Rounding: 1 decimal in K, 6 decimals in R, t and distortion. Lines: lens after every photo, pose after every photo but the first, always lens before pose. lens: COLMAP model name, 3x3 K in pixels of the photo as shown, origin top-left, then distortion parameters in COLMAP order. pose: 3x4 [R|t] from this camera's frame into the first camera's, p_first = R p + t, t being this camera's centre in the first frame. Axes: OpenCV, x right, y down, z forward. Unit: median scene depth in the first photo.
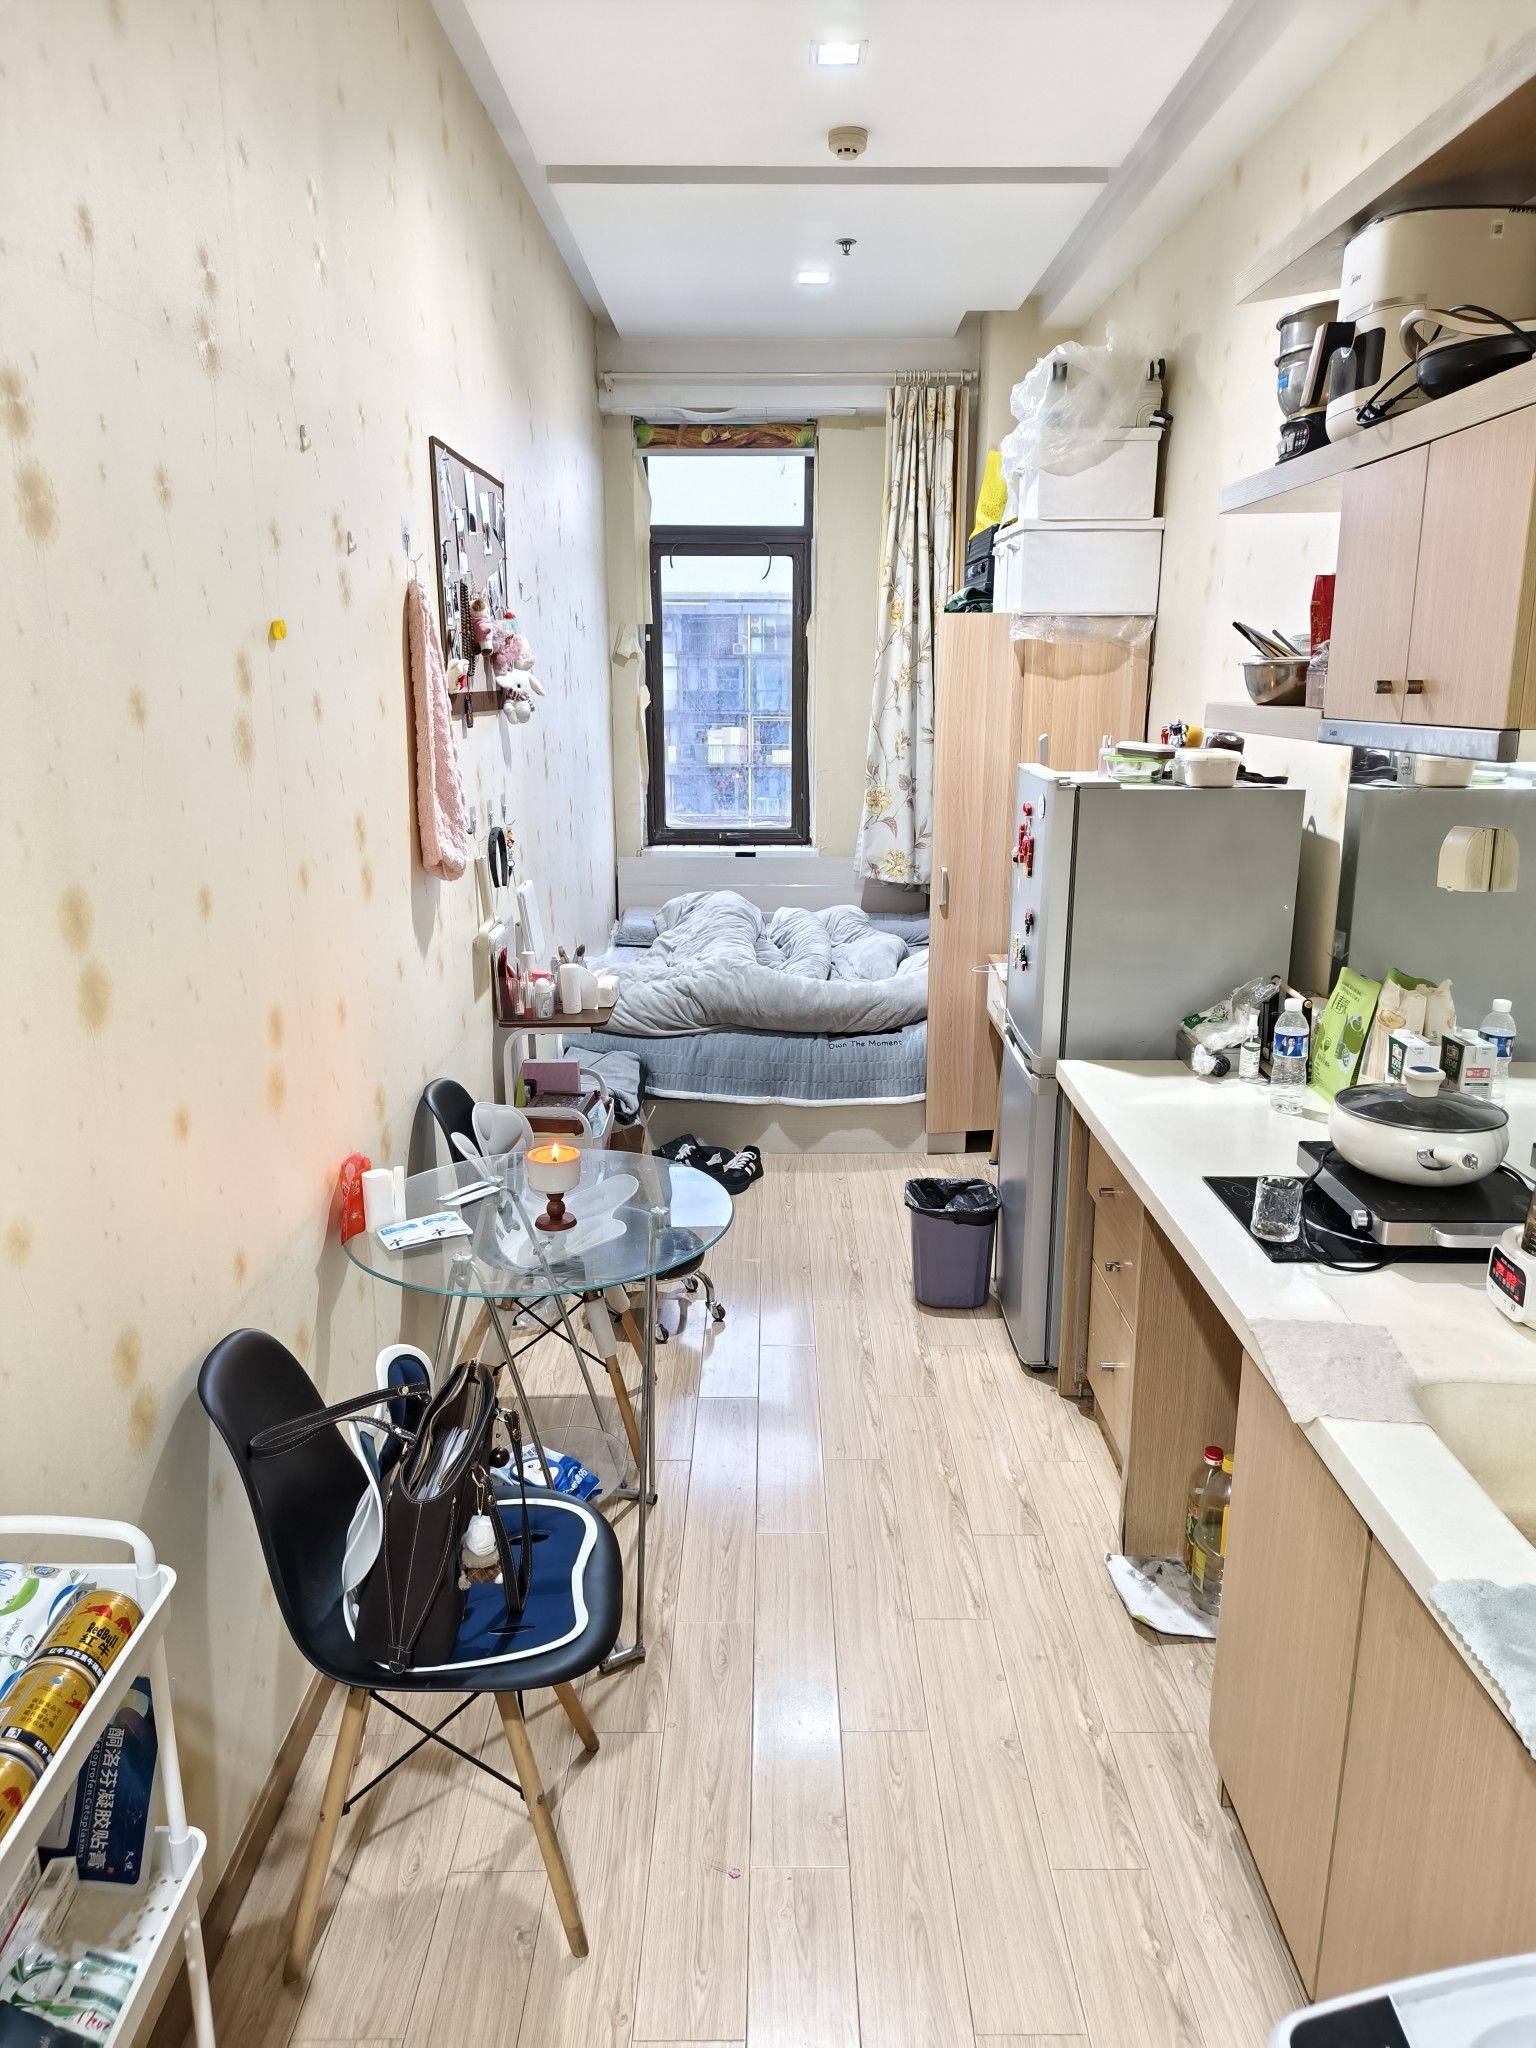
lens RADIAL K [[1385.0, 0, 768.0], [0, 1385.0, 1024.0], [0, 0, 1]] dist [0.003065, 0.000811]
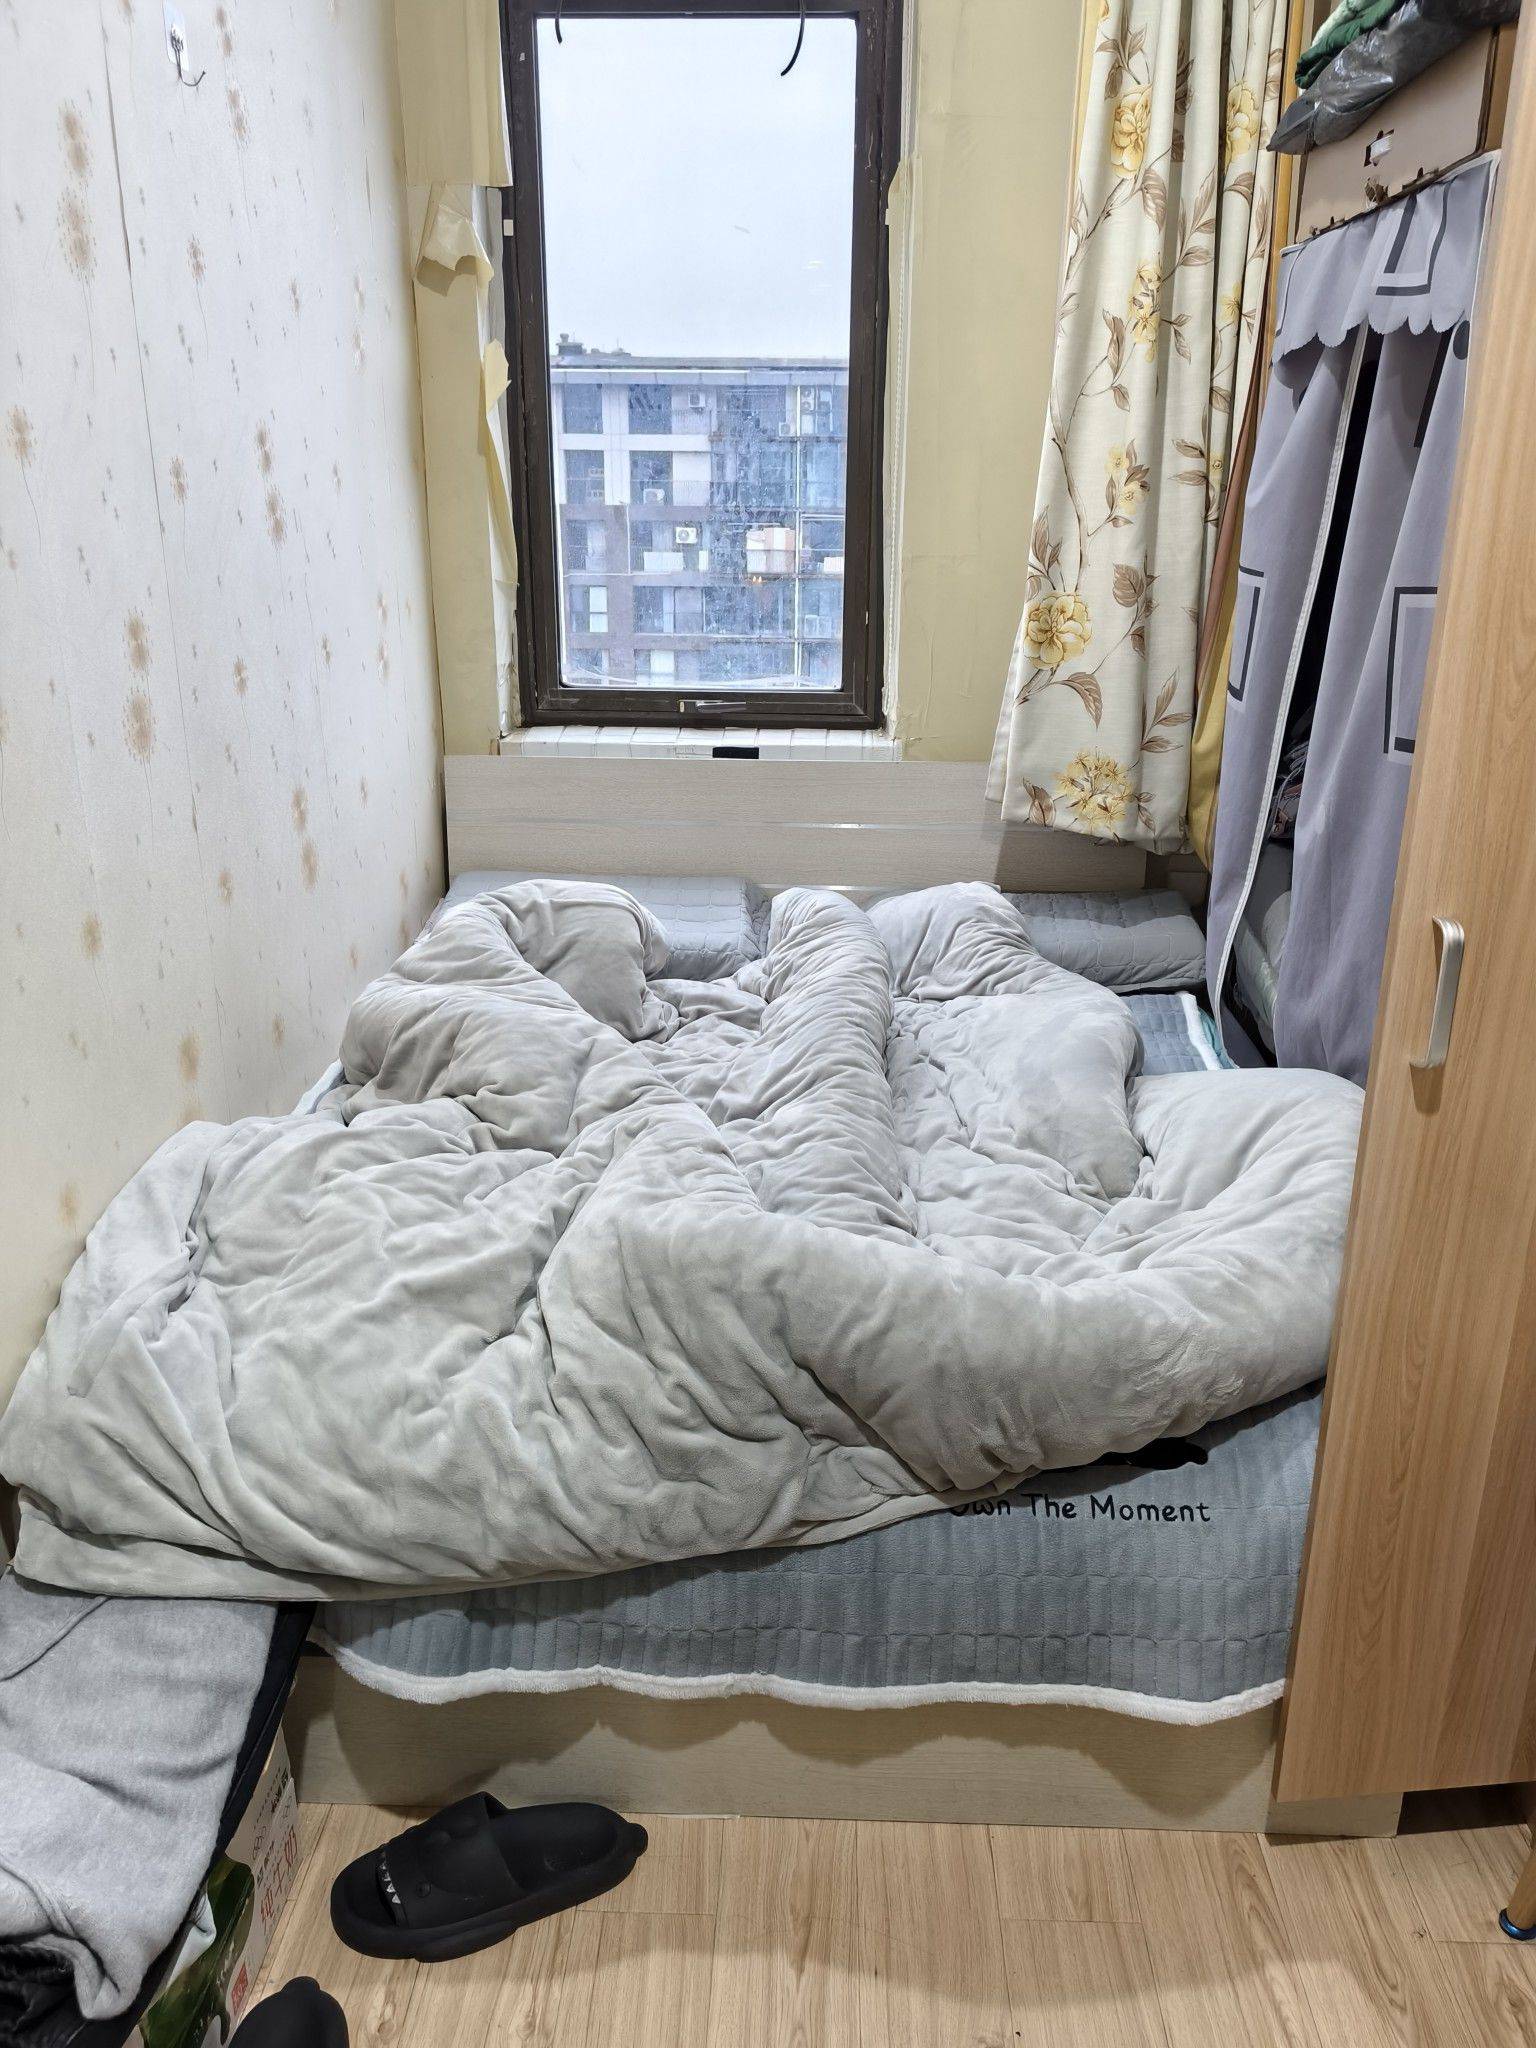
lens RADIAL K [[1522.3, 0, 768.0], [0, 1522.3, 1024.0], [0, 0, 1]] dist [0.009845, 0.005897]
pose [[0.999391, 0.018674, -0.029468, 0.010600], [-0.015630, 0.994829, 0.100356, -0.090850], [0.031189, -0.099834, 0.994515, 0.545193]]
